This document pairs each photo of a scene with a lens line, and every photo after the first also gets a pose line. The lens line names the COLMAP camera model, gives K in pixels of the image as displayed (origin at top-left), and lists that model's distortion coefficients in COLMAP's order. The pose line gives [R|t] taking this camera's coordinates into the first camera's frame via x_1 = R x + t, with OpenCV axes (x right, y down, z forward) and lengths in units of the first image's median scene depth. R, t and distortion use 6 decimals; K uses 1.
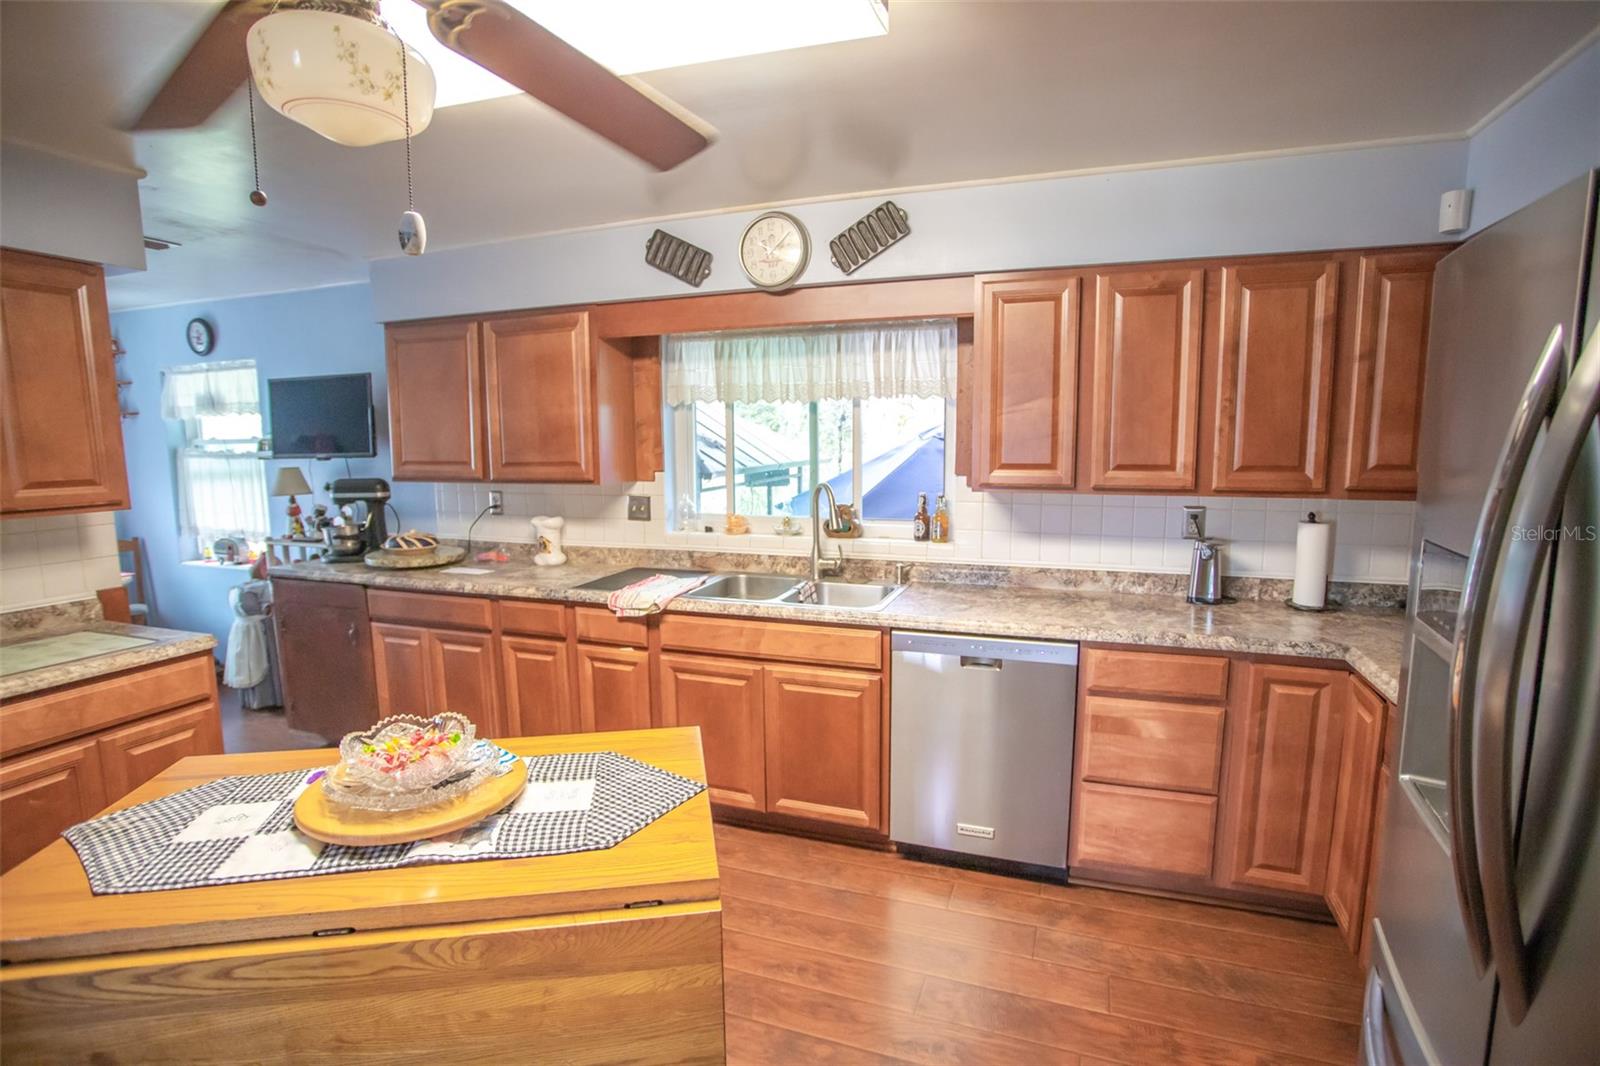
lens RADIAL K [[775.0, 0, 802.0], [0, 775.0, 538.0], [0, 0, 1]] dist [-0.080565, 0.031736]
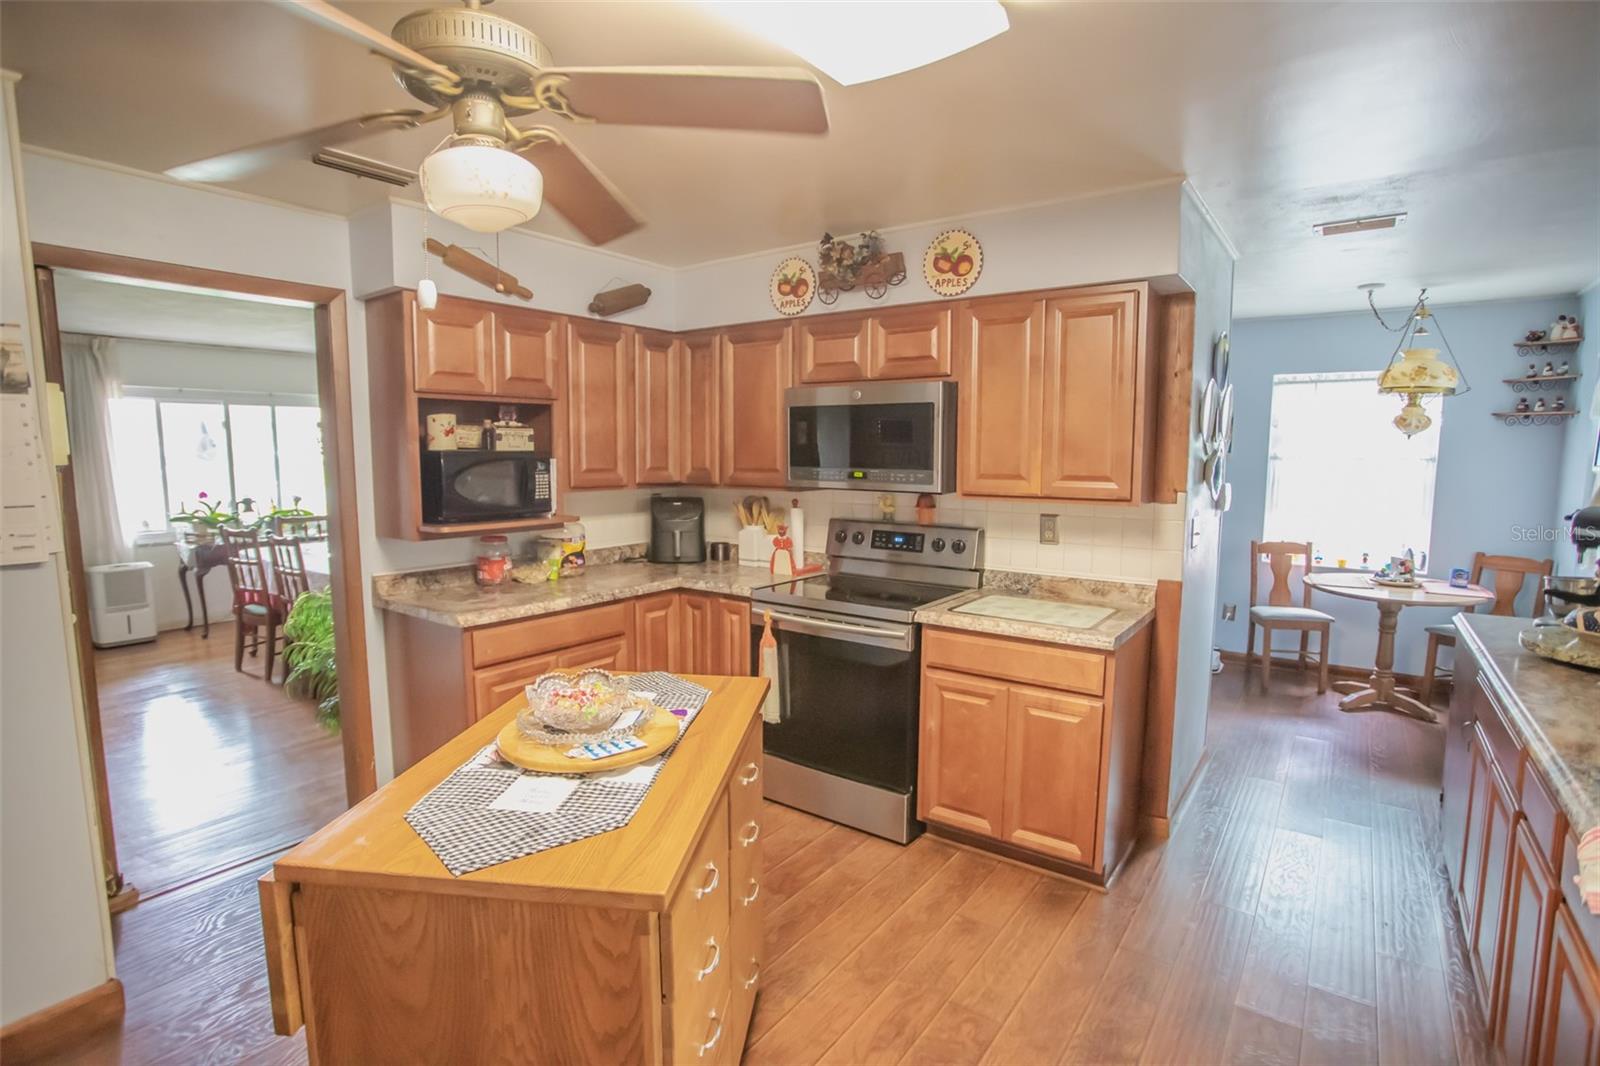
lens RADIAL K [[775.0, 0, 802.0], [0, 775.0, 538.0], [0, 0, 1]] dist [-0.080565, 0.031736]
pose [[-0.276226, 0.116837, -0.953965, 0.195665], [-0.121976, 0.980295, 0.155380, -0.074586], [0.953321, 0.159281, -0.256532, 0.582479]]
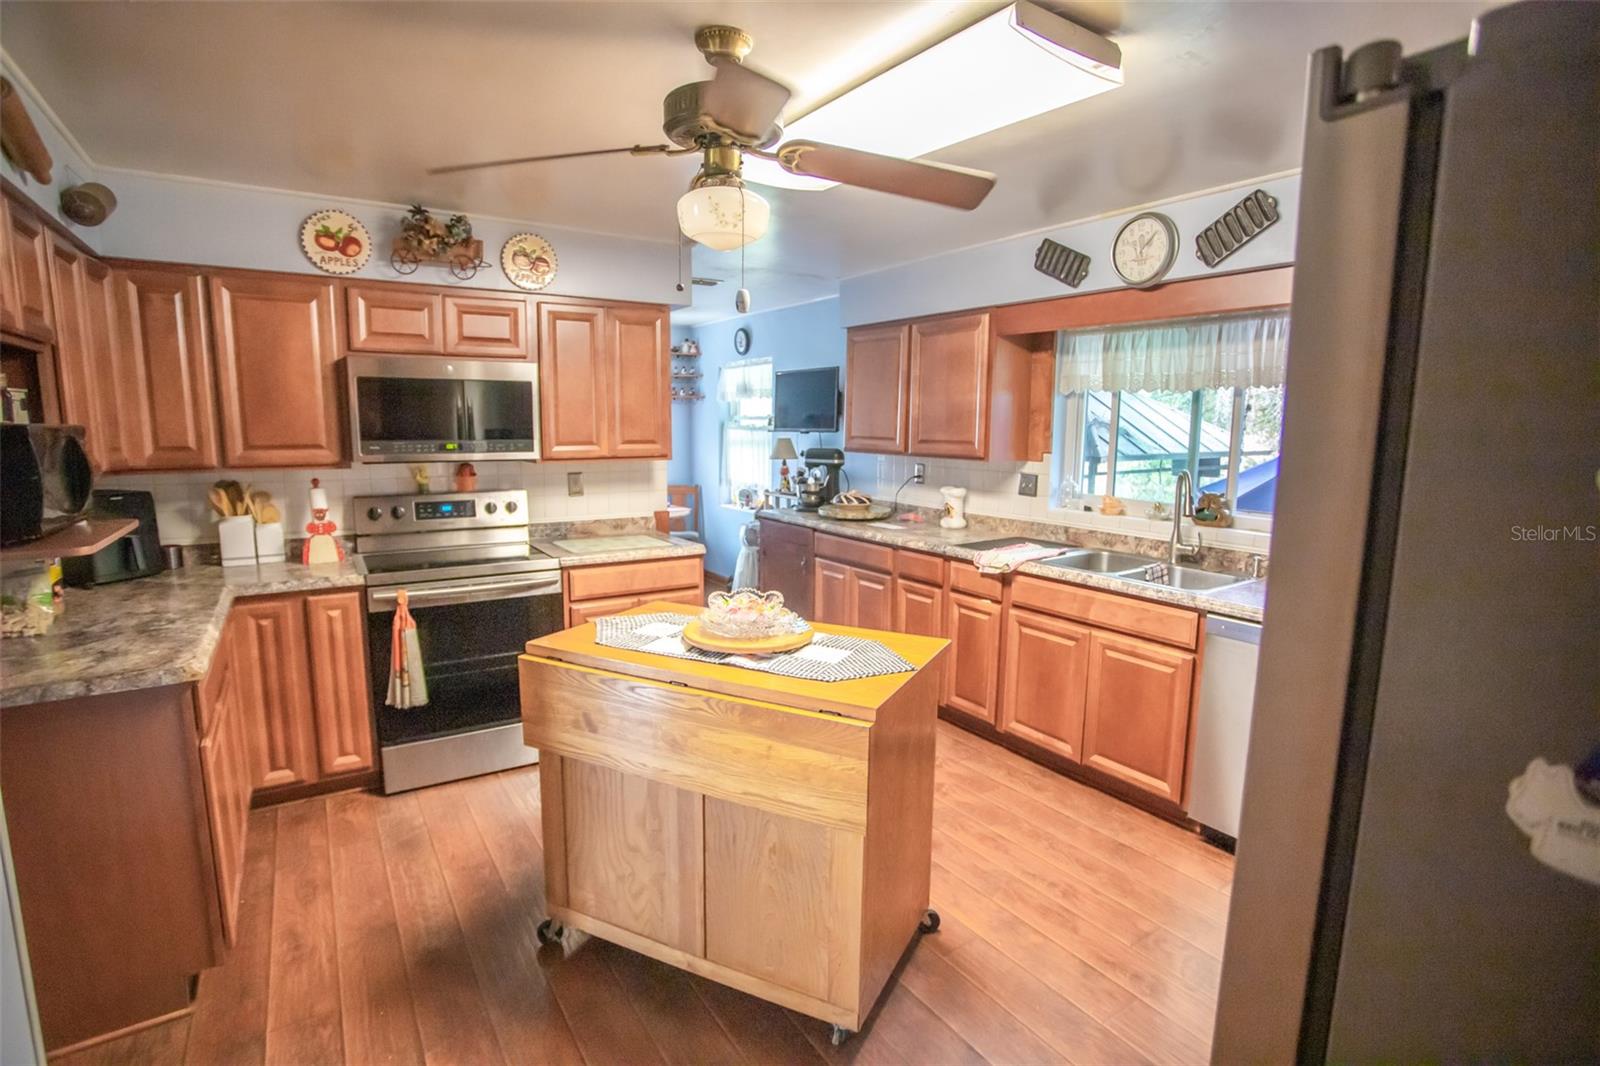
lens RADIAL K [[775.0, 0, 802.0], [0, 775.0, 538.0], [0, 0, 1]] dist [-0.080565, 0.031736]
pose [[0.803106, 0.102294, -0.586989, 0.203480], [-0.090725, 0.994659, 0.049211, 0.013843], [0.588888, 0.013733, 0.808098, -0.107344]]
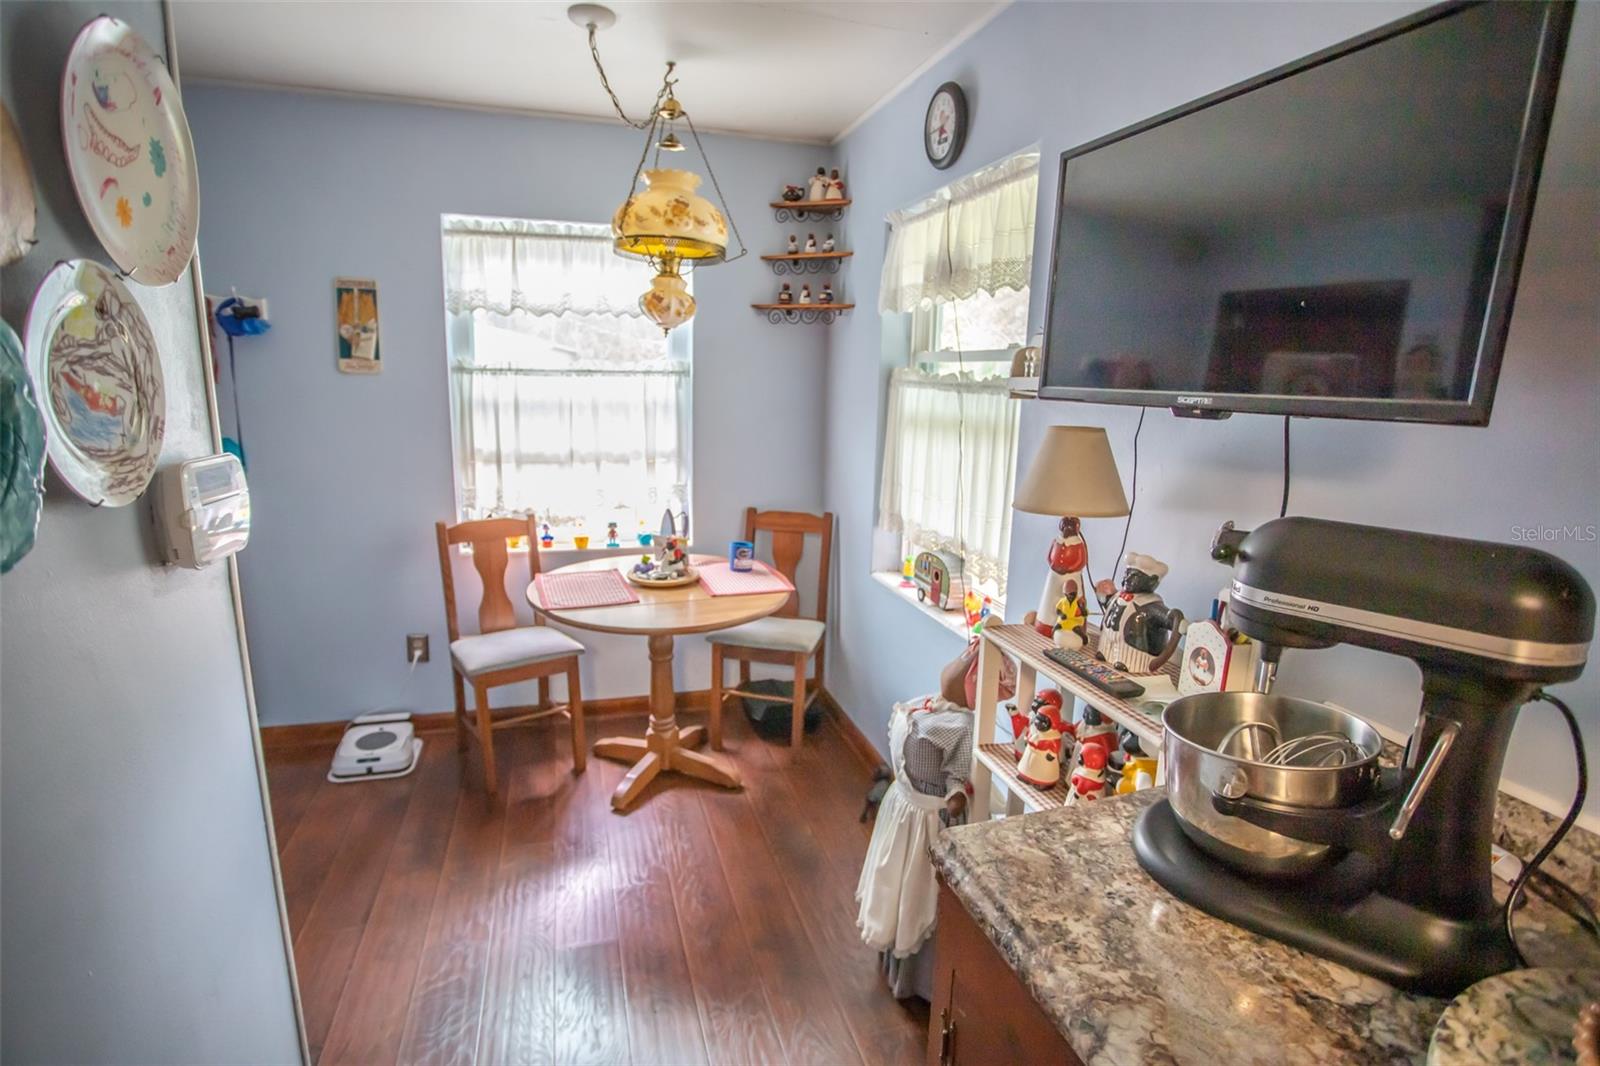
lens RADIAL K [[775.0, 0, 802.0], [0, 775.0, 538.0], [0, 0, 1]] dist [-0.080565, 0.031736]
pose [[0.599511, 0.187829, -0.778014, -0.594260], [-0.130233, 0.982011, 0.136724, -0.094578], [0.789700, 0.019356, 0.613188, 0.856522]]
